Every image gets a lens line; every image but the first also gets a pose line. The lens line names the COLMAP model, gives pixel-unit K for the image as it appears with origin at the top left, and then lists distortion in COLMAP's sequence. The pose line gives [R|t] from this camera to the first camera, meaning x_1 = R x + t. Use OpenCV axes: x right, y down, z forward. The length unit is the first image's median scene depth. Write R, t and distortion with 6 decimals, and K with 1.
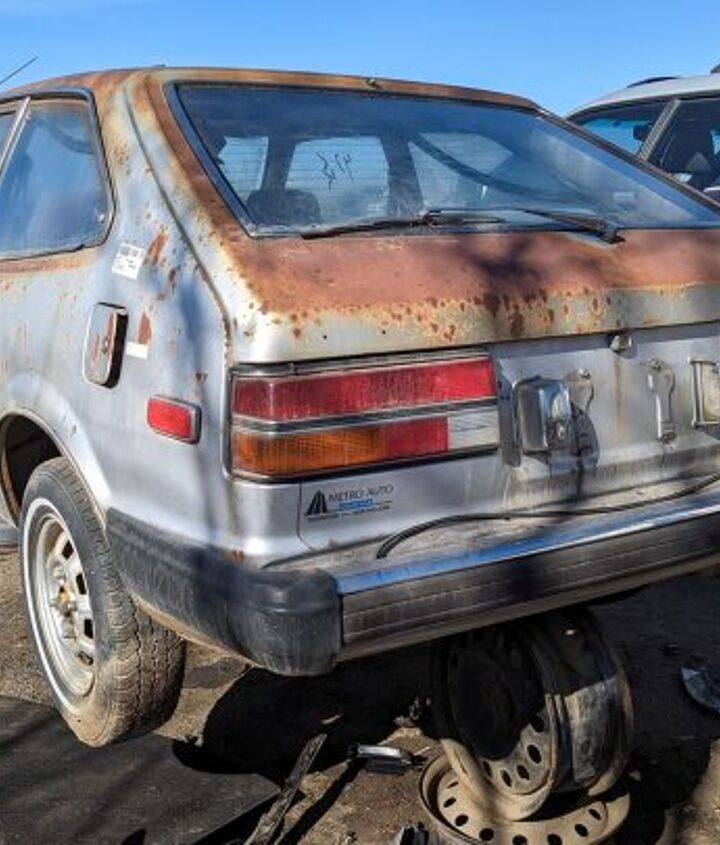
lens RADIAL K [[1062.8, 0, 353.6], [0, 1062.8, 416.0], [0, 0, 1]] dist [0.063277, 0.000000]
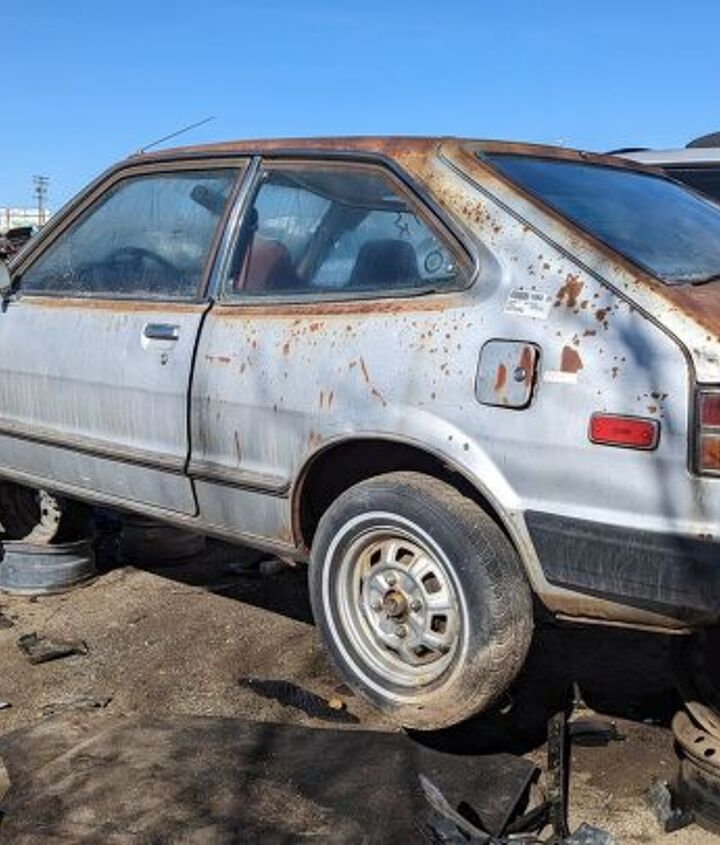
lens RADIAL K [[1062.8, 0, 360.5], [0, 1062.8, 414.8], [0, 0, 1]] dist [0.063277, 0.000000]
pose [[0.969898, -0.021562, 0.242553, -0.695565], [0.031427, 0.998825, -0.036879, 0.017779], [-0.241473, 0.043391, 0.969437, -0.110317]]
